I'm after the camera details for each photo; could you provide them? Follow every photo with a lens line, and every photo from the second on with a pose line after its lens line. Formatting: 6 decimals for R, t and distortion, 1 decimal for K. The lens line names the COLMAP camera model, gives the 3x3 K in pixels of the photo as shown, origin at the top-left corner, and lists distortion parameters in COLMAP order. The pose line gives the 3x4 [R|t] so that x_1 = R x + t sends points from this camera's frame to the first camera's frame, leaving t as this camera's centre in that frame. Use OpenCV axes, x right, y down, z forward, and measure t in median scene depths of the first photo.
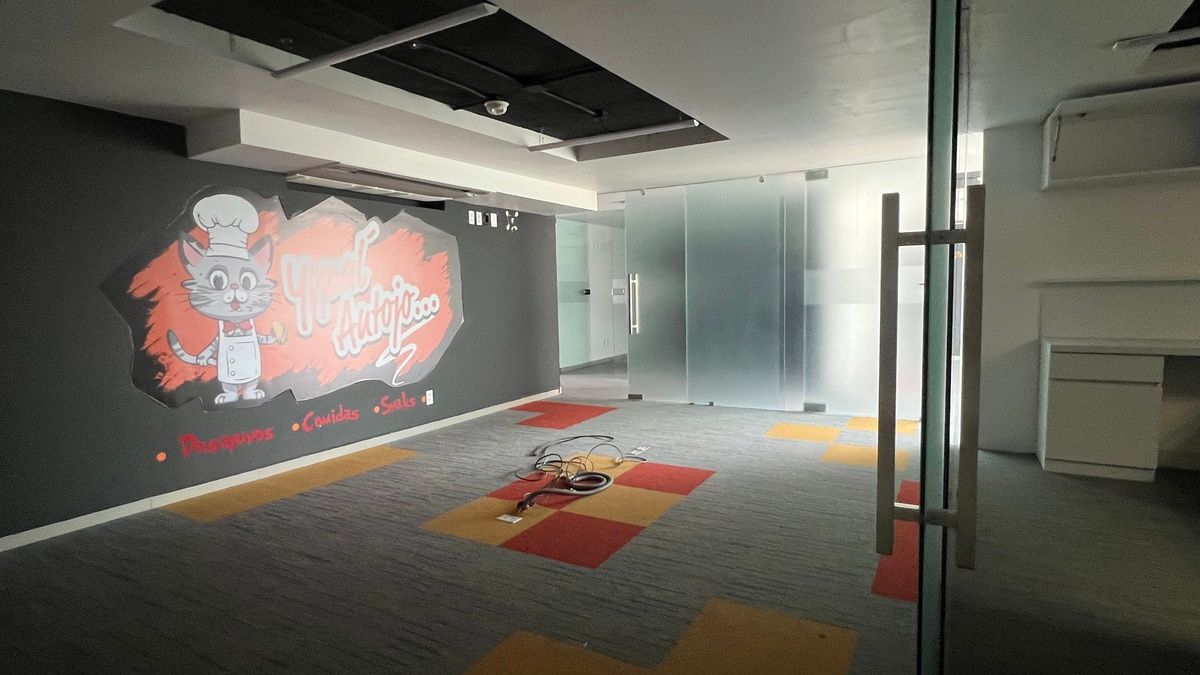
lens RADIAL K [[621.3, 0, 598.8], [0, 621.3, 340.8], [0, 0, 1]] dist [0.001491, -0.000020]
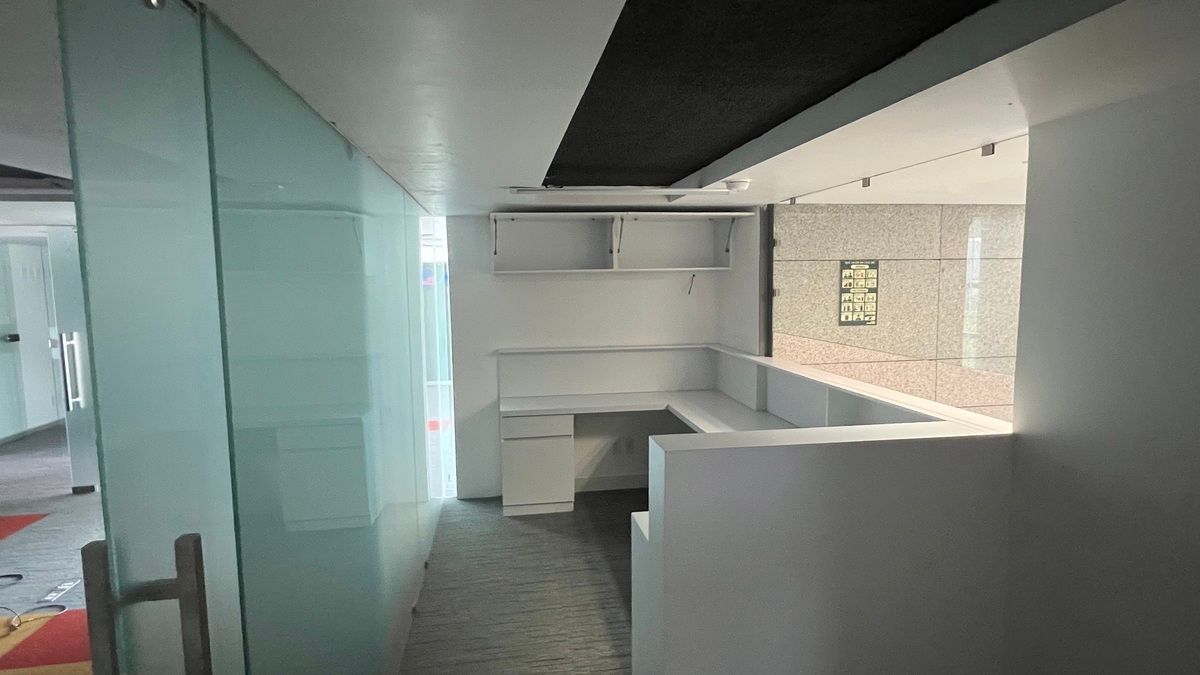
lens RADIAL K [[621.3, 0, 598.8], [0, 621.3, 340.8], [0, 0, 1]] dist [0.001491, -0.000020]
pose [[0.774017, -0.050659, 0.631135, 0.100924], [0.049642, 0.998581, 0.019273, -0.105209], [-0.631215, 0.016413, 0.775434, -0.023292]]
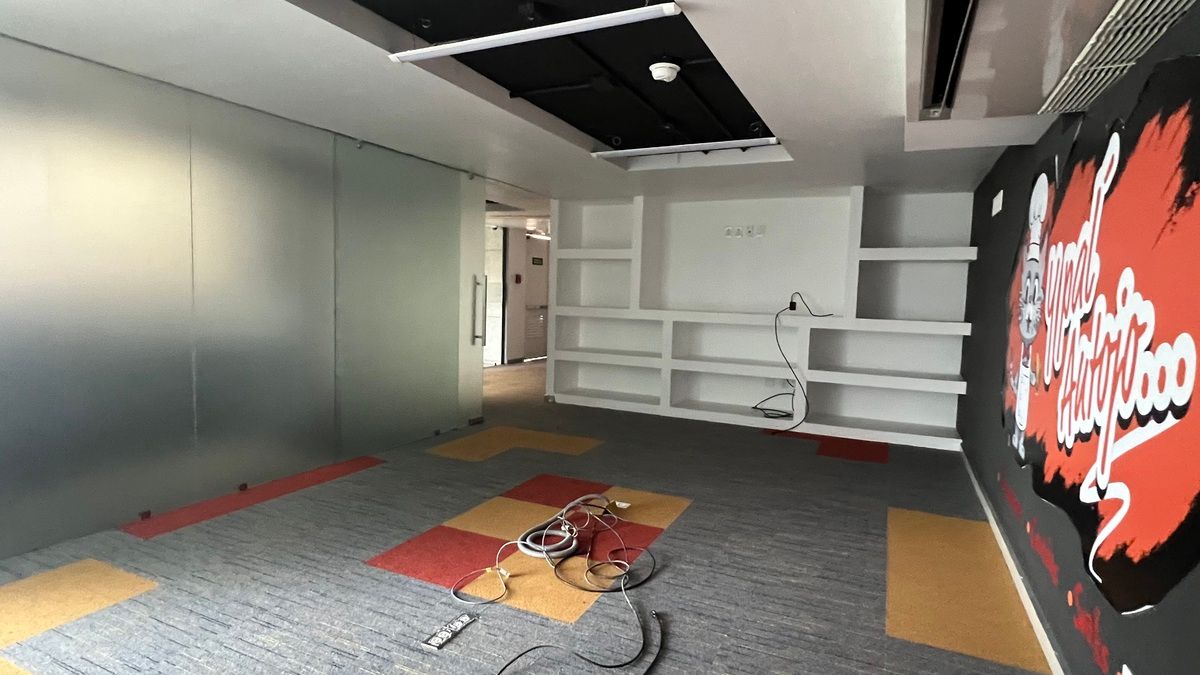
lens RADIAL K [[621.3, 0, 598.8], [0, 621.3, 340.8], [0, 0, 1]] dist [0.001491, -0.000020]
pose [[-0.996451, -0.001731, -0.084154, -0.010248], [-0.015678, 0.986110, 0.165354, -0.119178], [0.082699, 0.166086, -0.982637, 1.326600]]
